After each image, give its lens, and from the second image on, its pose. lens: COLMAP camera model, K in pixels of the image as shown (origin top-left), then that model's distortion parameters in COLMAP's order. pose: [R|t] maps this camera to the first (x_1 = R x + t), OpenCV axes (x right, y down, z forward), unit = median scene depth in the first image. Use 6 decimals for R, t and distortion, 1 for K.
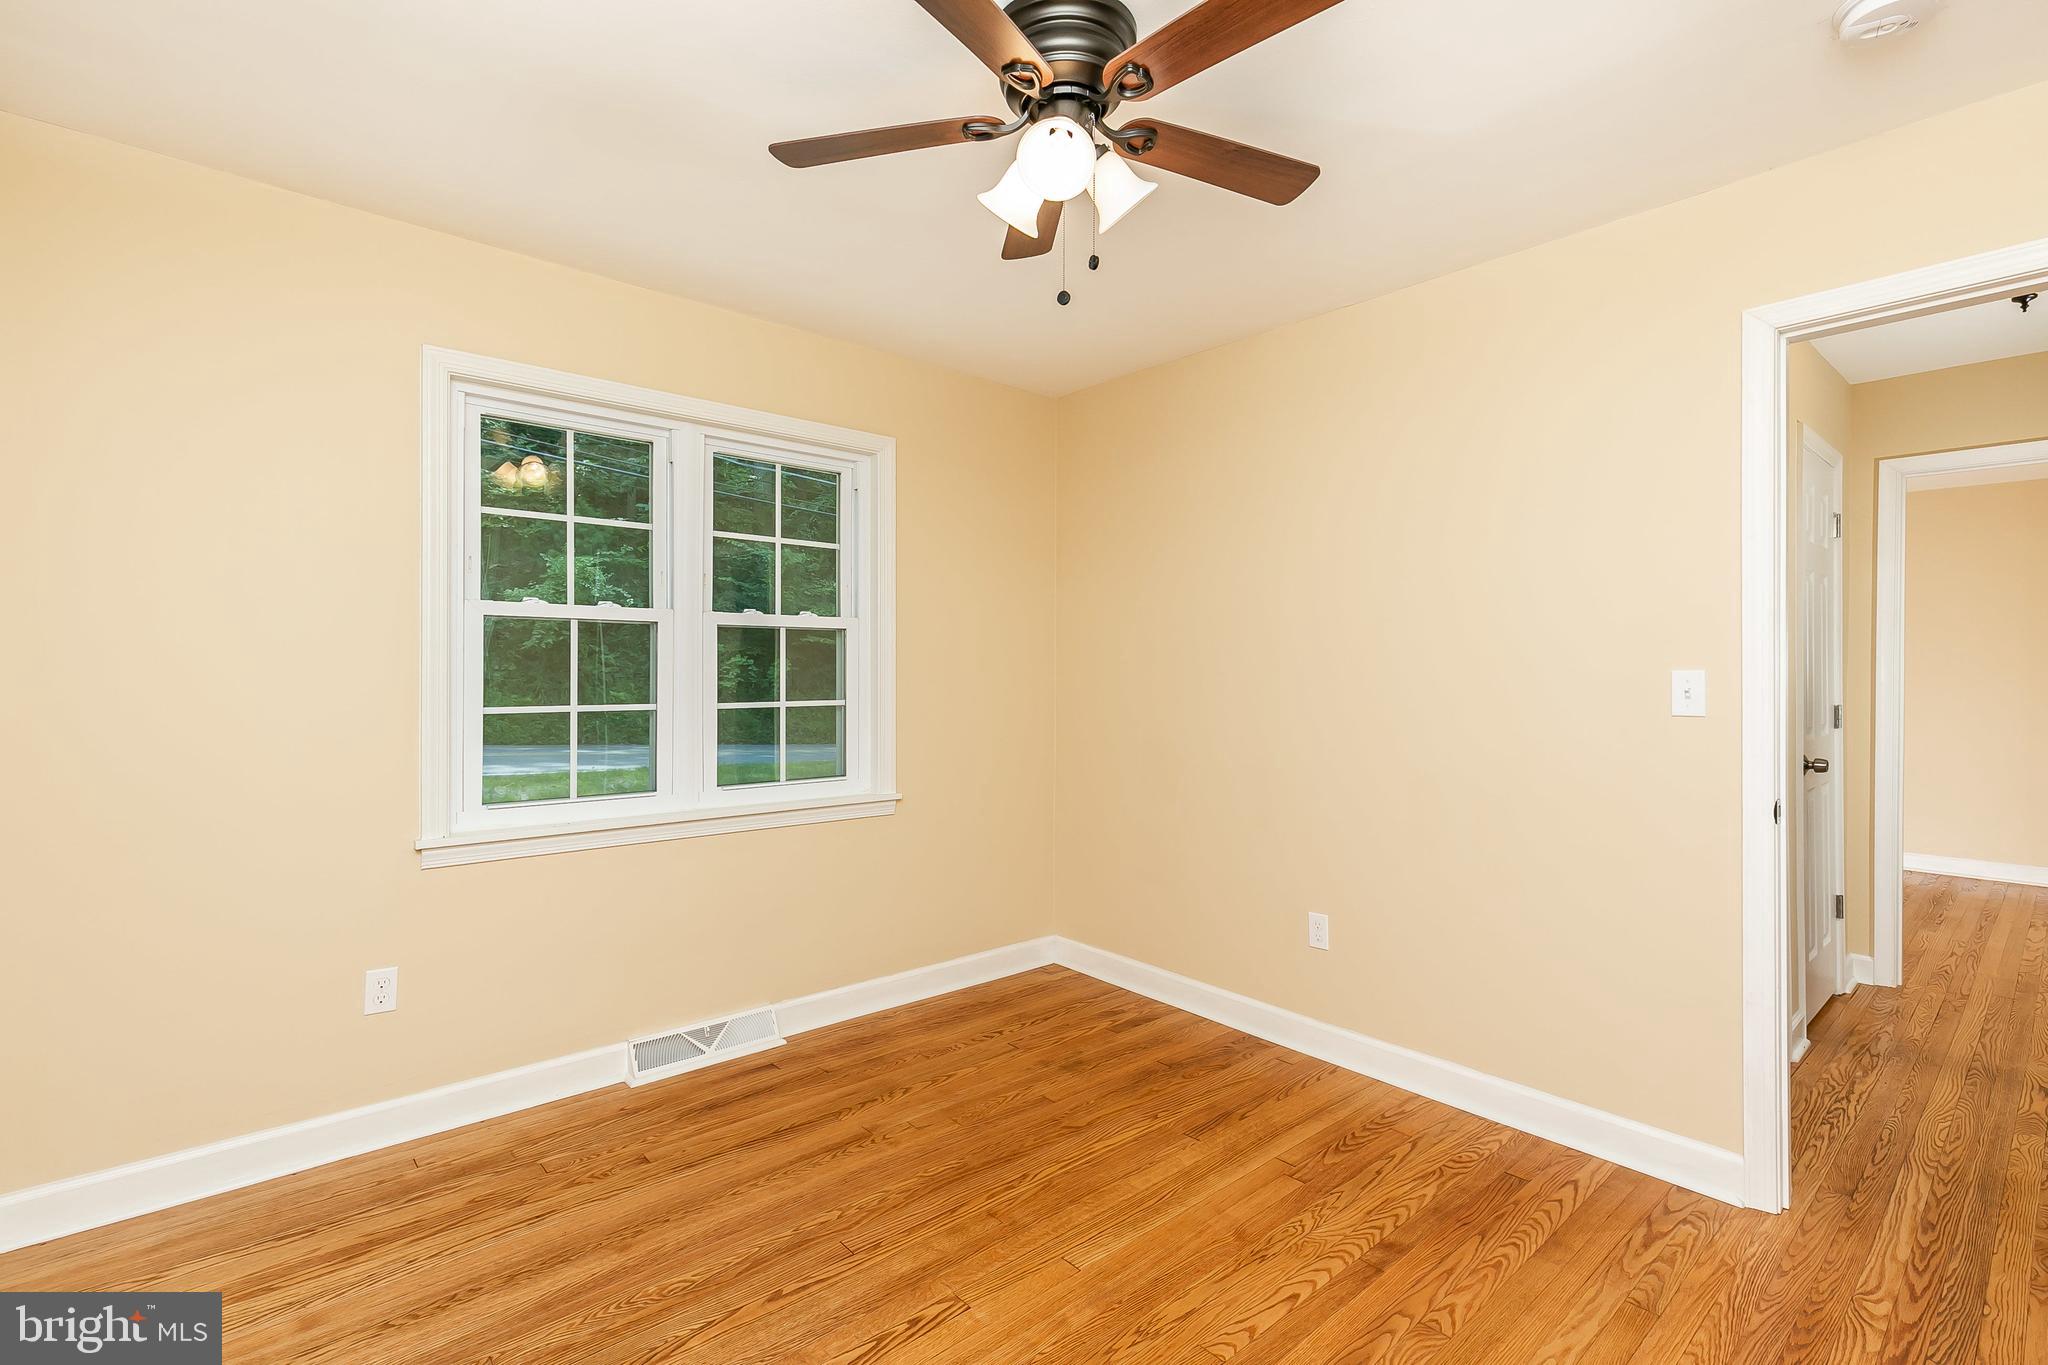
lens RADIAL K [[918.0, 0, 1016.4], [0, 918.0, 667.8], [0, 0, 1]] dist [0.001265, 0.000237]
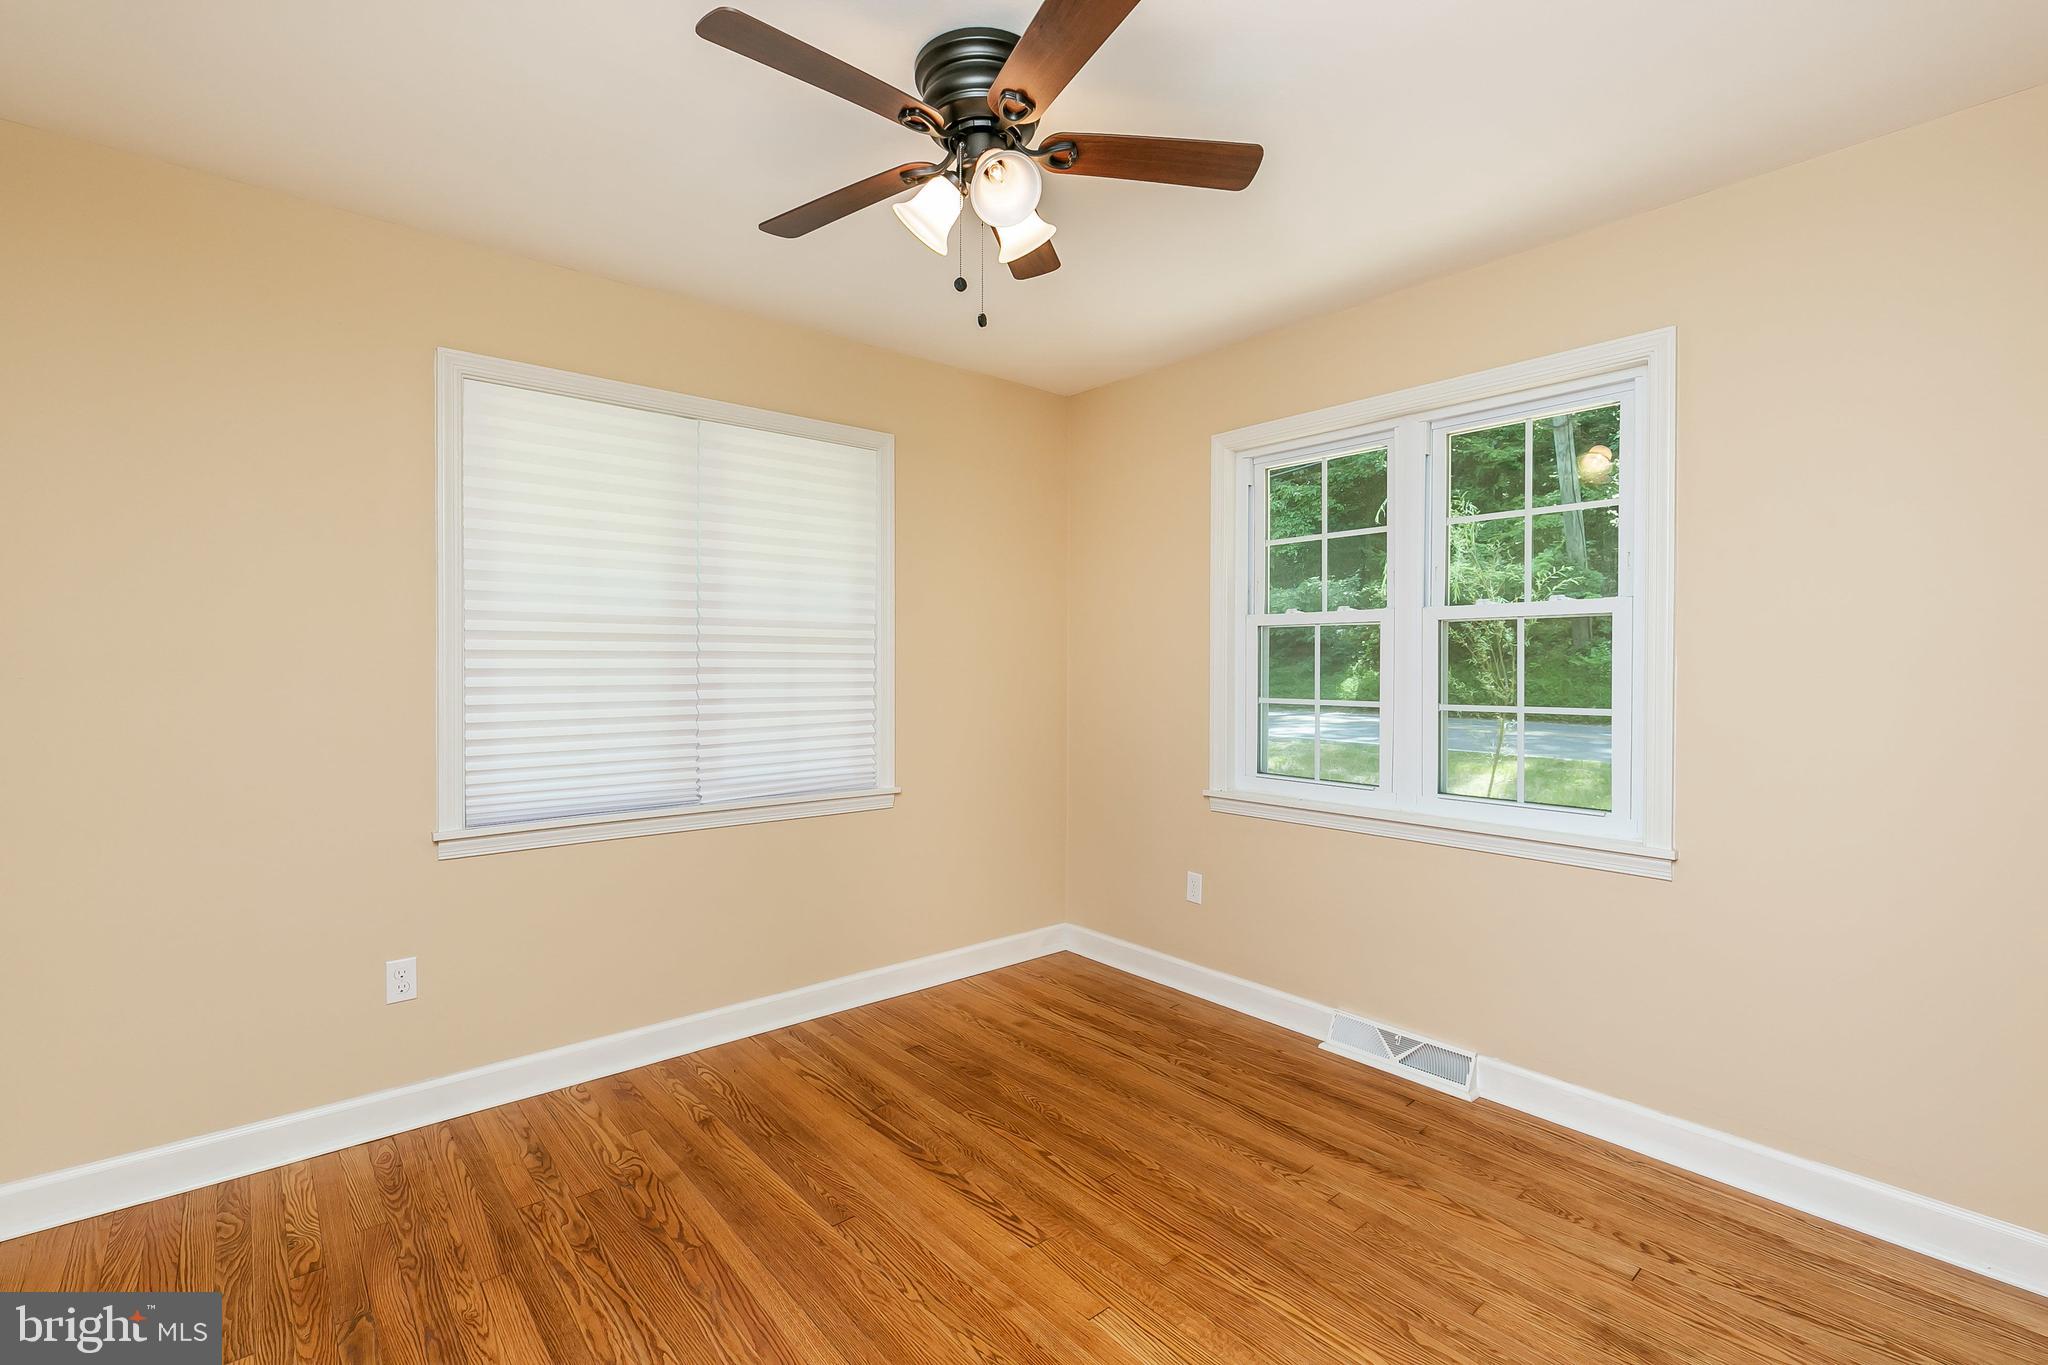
lens RADIAL K [[918.0, 0, 1016.4], [0, 918.0, 667.8], [0, 0, 1]] dist [0.001265, 0.000237]
pose [[-0.005178, 0.000956, -0.999986, 0.687582], [0.001418, 0.999999, 0.000949, -0.000223], [0.999986, -0.001413, -0.005179, 0.646295]]
